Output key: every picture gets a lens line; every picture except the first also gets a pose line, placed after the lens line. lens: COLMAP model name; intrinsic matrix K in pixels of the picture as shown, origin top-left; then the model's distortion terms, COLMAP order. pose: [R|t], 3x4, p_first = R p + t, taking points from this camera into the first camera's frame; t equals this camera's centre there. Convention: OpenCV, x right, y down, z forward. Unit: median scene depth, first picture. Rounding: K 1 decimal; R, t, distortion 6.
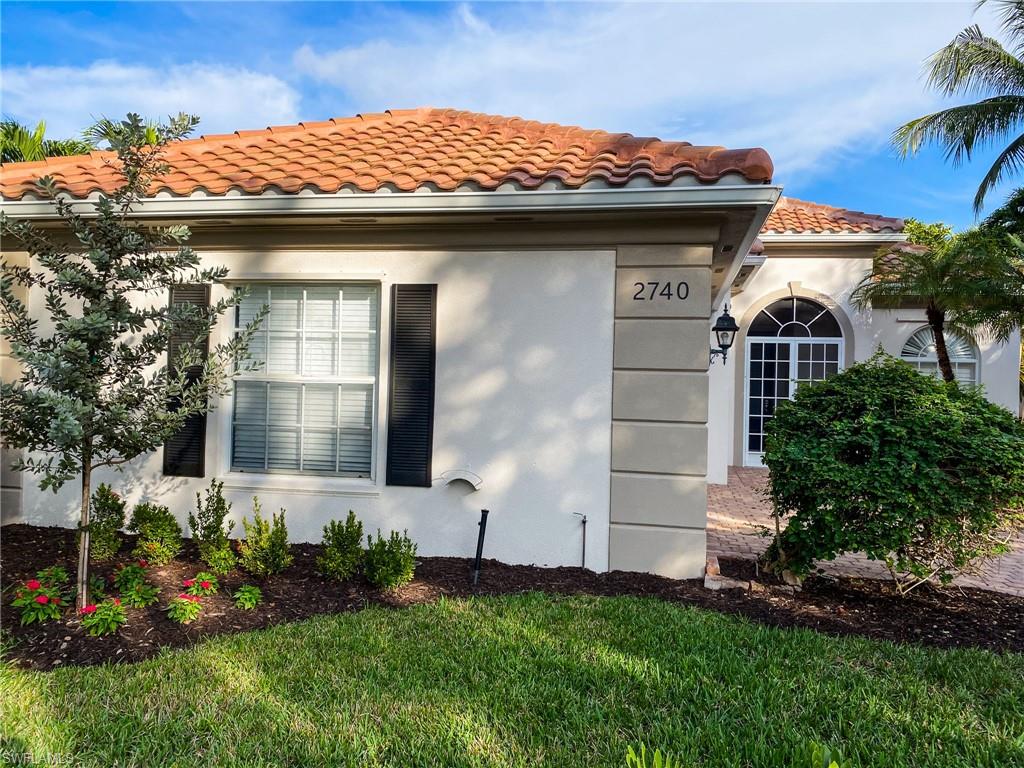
lens RADIAL K [[784.6, 0, 510.9], [0, 784.6, 416.9], [0, 0, 1]] dist [0.032930, -0.000288]
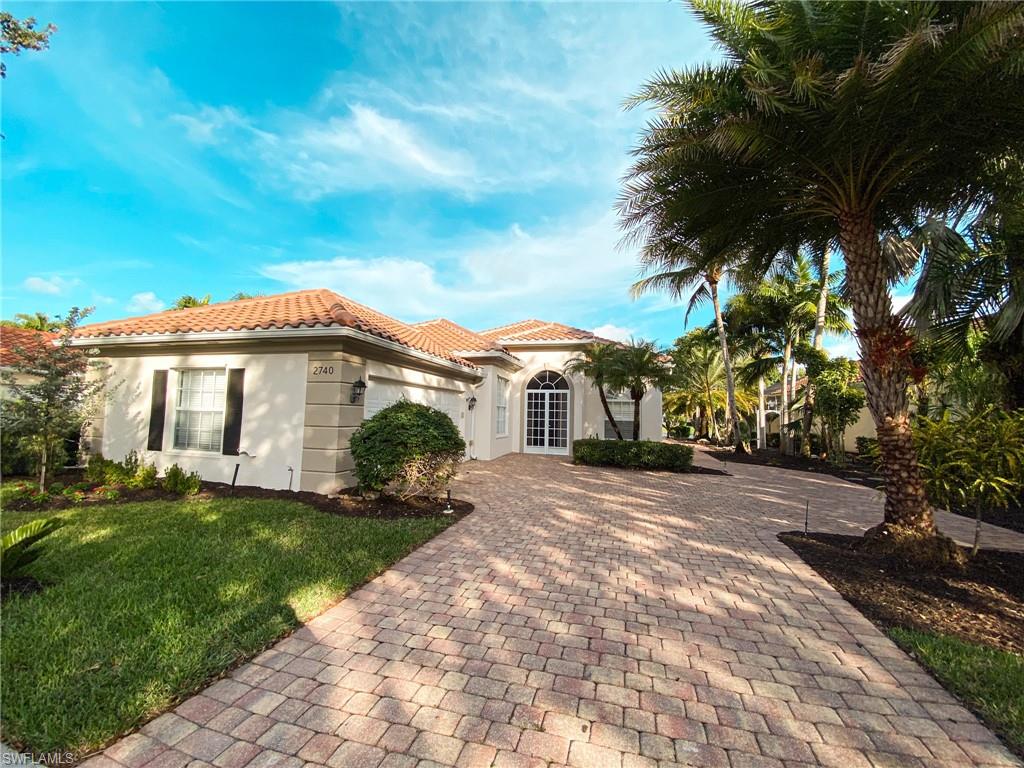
lens RADIAL K [[415.6, 0, 514.0], [0, 415.6, 386.9], [0, 0, 1]] dist [0.002911, -0.012423]
pose [[0.997689, -0.011843, -0.066904, 0.774512], [0.004149, 0.993473, -0.113990, 0.032388], [0.067818, 0.113449, 0.991227, -0.175060]]
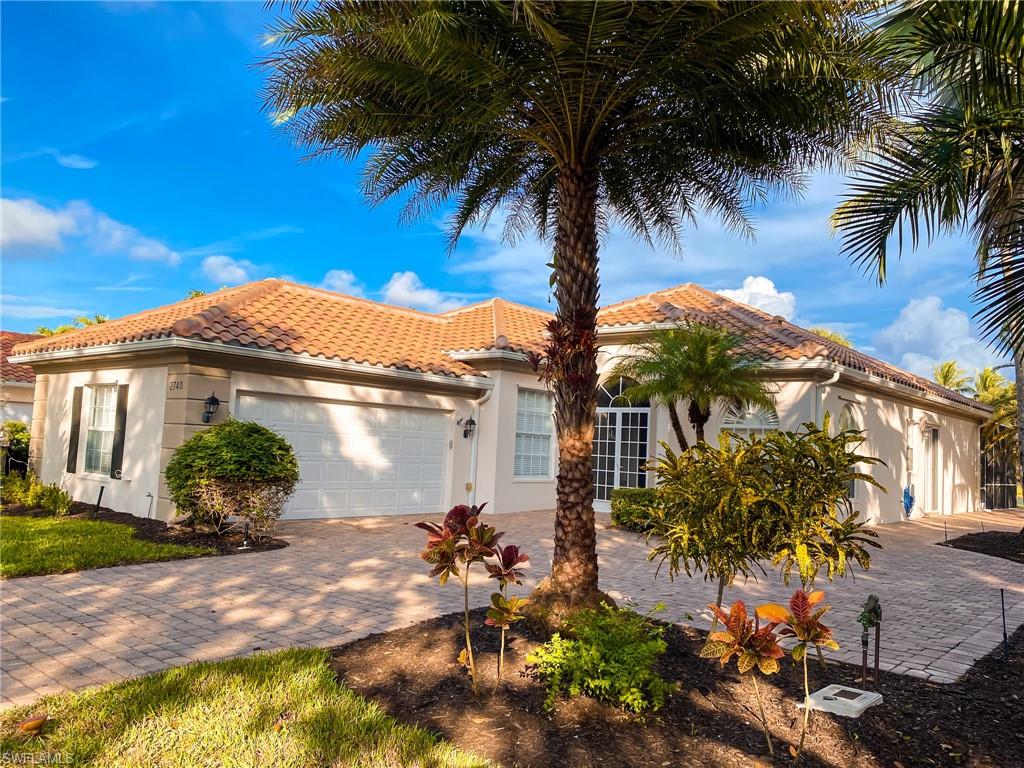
lens RADIAL K [[784.6, 0, 510.9], [0, 784.6, 416.9], [0, 0, 1]] dist [0.032930, -0.000288]
pose [[0.869482, -0.005722, -0.493931, 1.840291], [-0.042652, 0.995329, -0.086612, 0.062798], [0.492119, 0.096375, 0.865177, -0.343403]]
